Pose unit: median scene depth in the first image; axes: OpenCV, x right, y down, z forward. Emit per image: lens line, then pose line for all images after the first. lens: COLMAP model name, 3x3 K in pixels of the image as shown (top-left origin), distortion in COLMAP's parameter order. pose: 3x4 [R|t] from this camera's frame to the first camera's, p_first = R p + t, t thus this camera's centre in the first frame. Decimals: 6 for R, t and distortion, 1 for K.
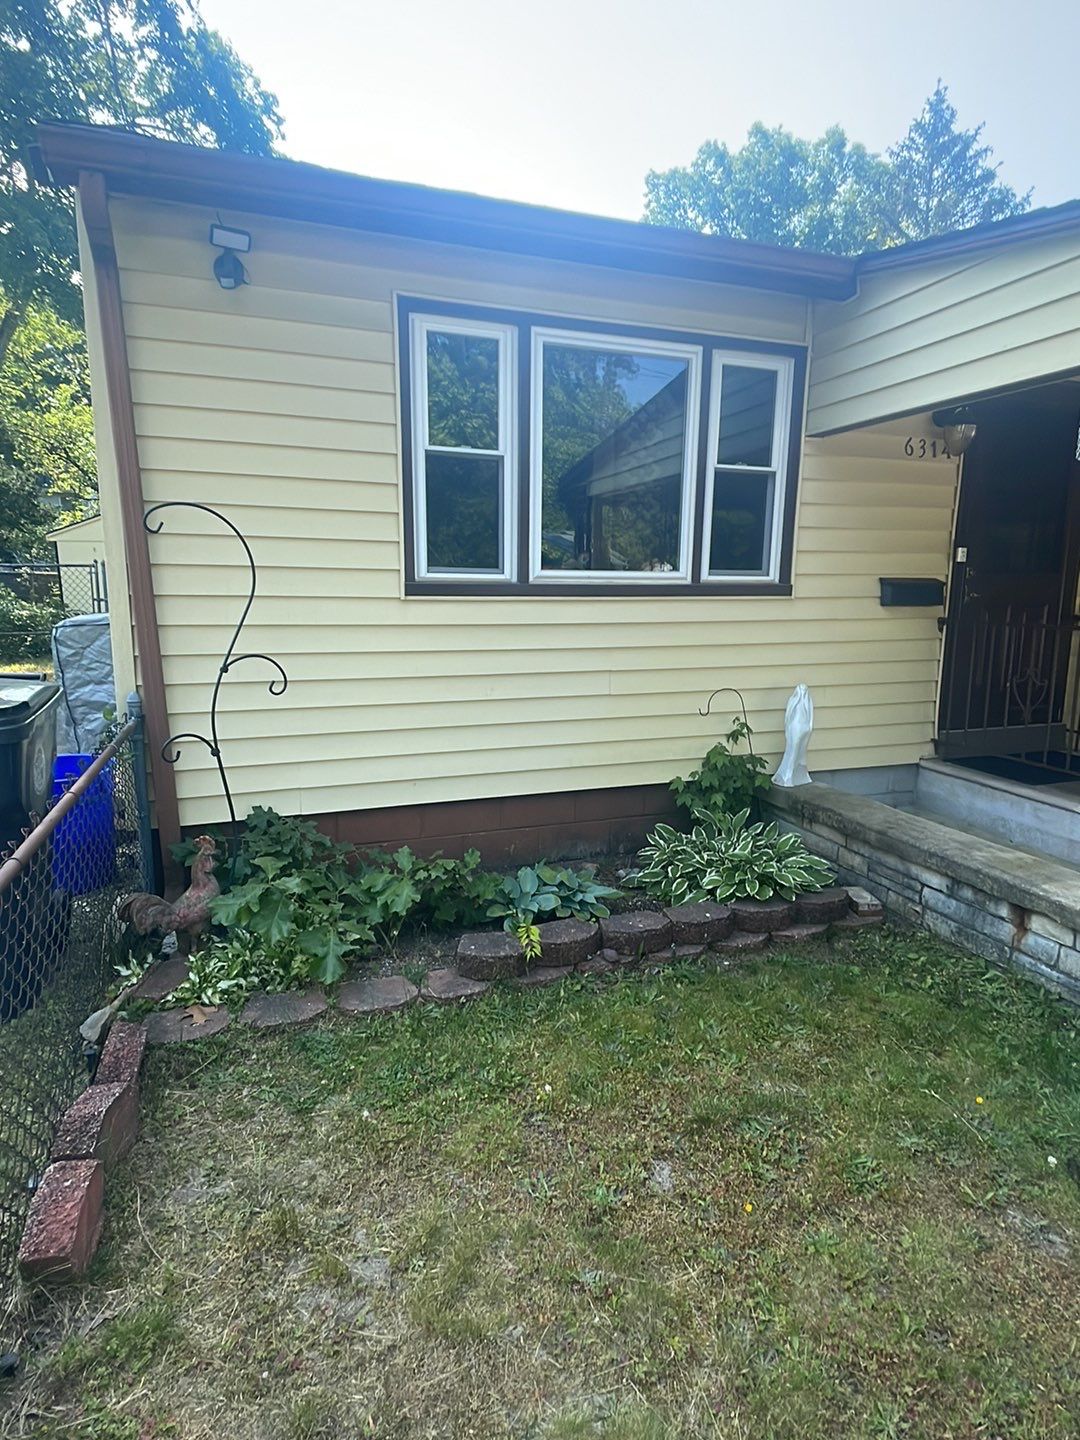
lens RADIAL K [[788.4, 0, 555.0], [0, 788.4, 721.0], [0, 0, 1]] dist [0.031879, -0.023291]
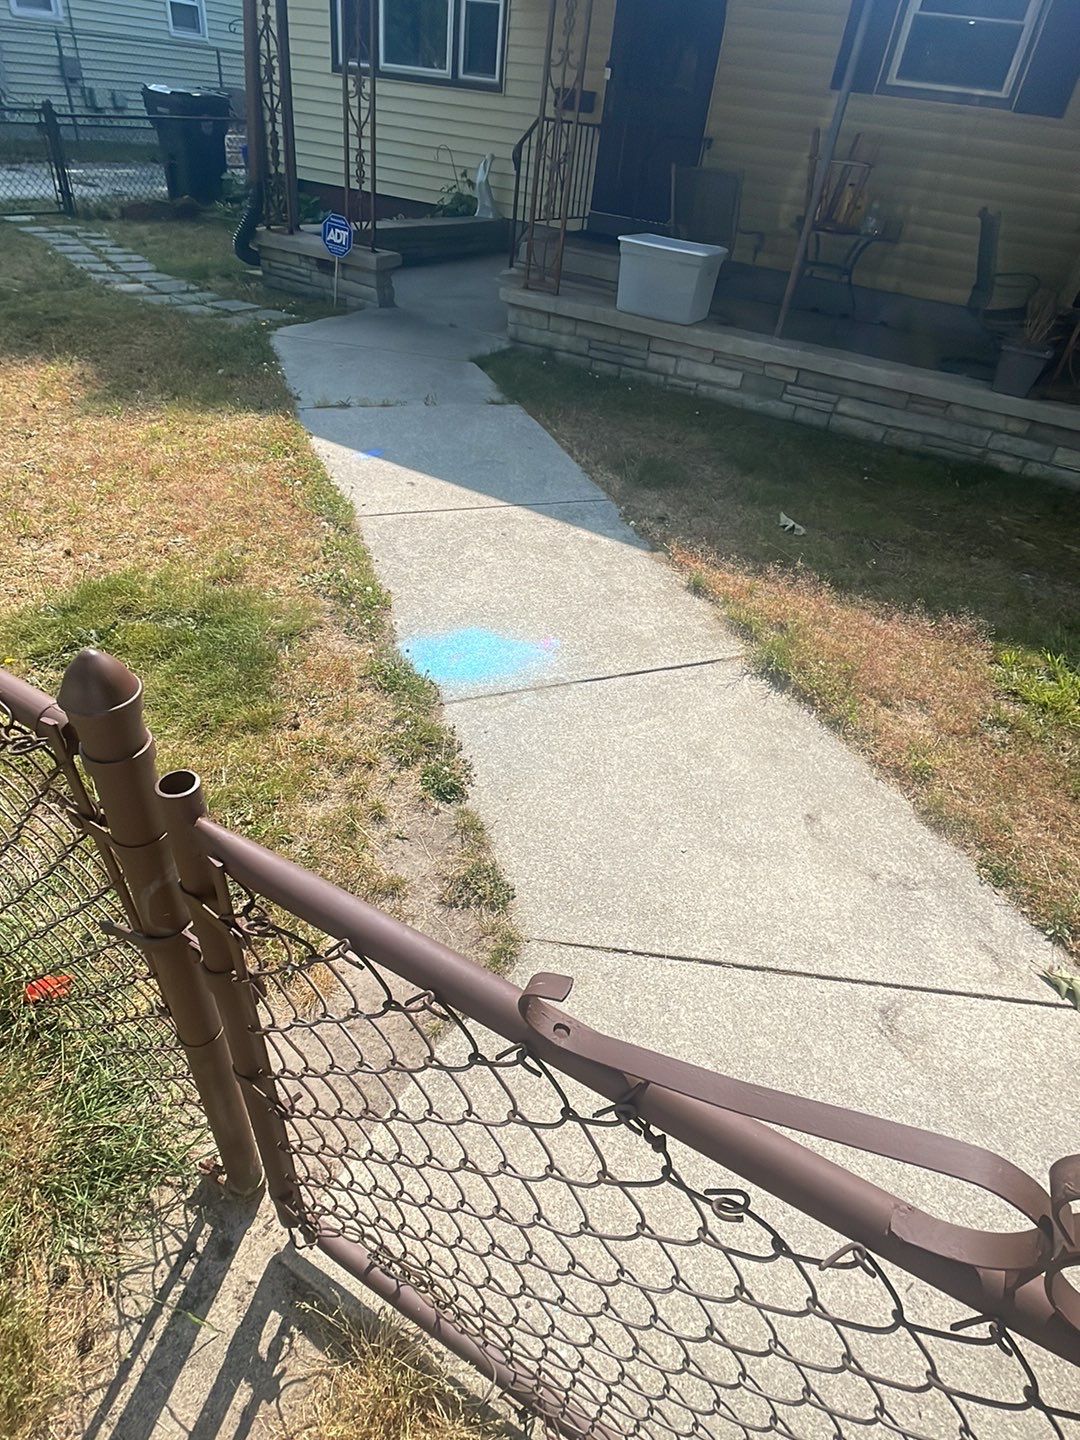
lens RADIAL K [[796.1, 0, 537.8], [0, 796.1, 720.3], [0, 0, 1]] dist [0.035057, -0.033411]
pose [[0.655904, 0.504723, -0.561288, 2.150204], [-0.229736, 0.841784, 0.488489, 0.131430], [0.719035, -0.191454, 0.668083, -0.431754]]
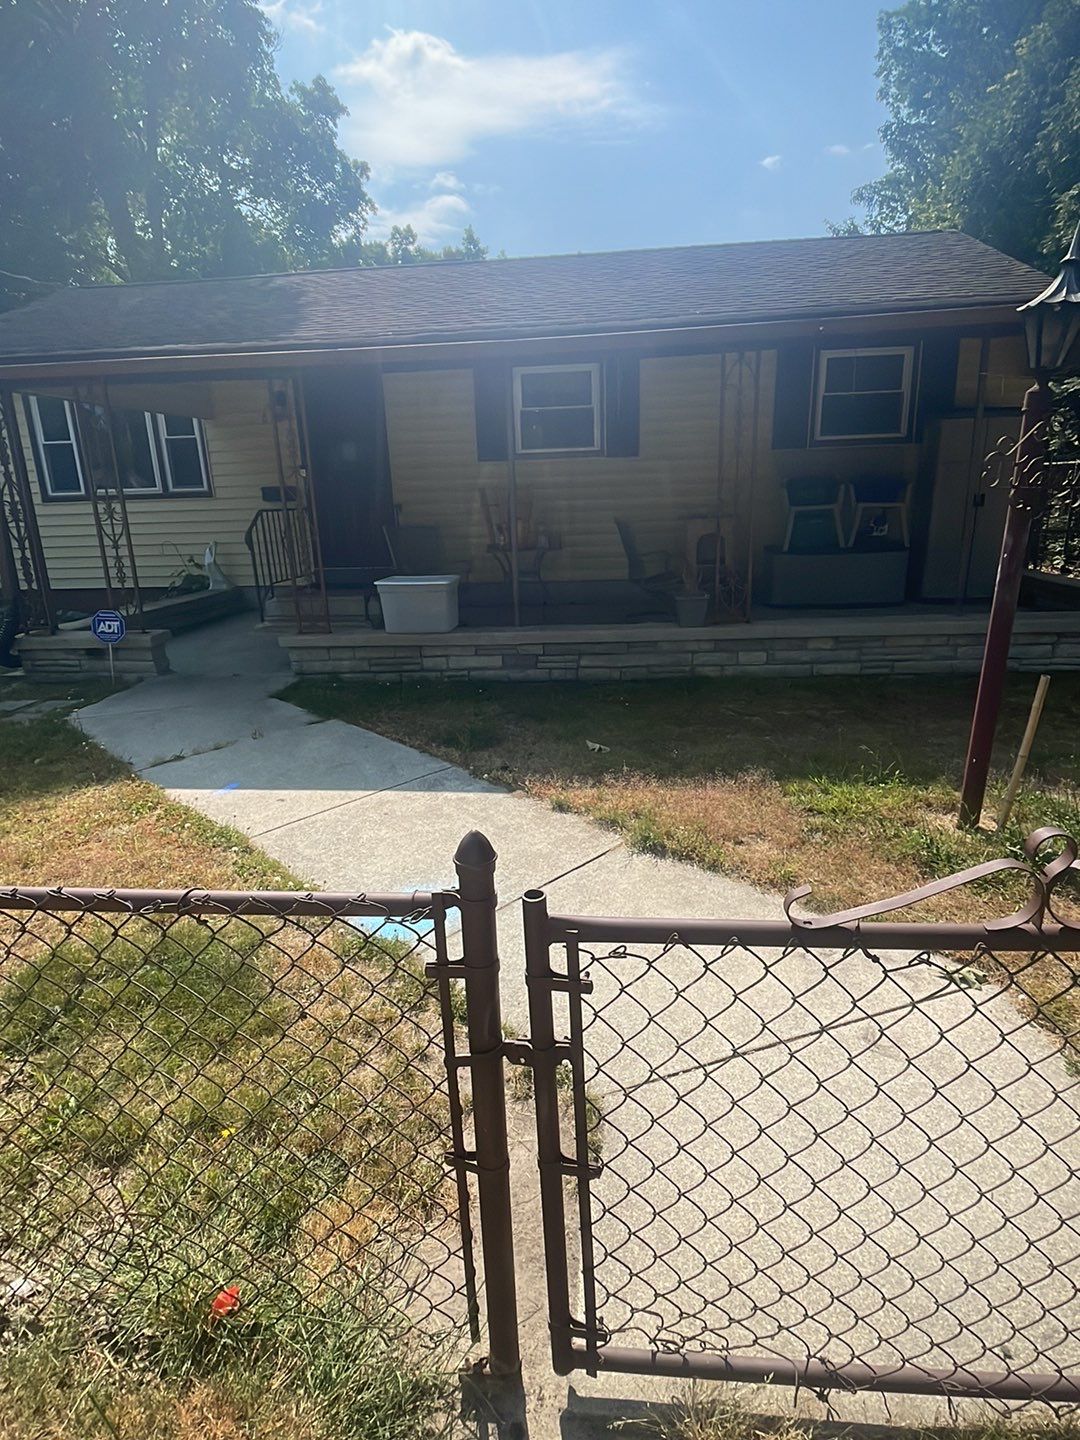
lens RADIAL K [[785.8, 0, 552.1], [0, 785.8, 714.3], [0, 0, 1]] dist [0.113647, -0.138242]
pose [[0.904934, 0.078297, -0.418287, 2.128246], [-0.033832, 0.993054, 0.112692, 0.148916], [0.424205, -0.087828, 0.901297, -0.612756]]
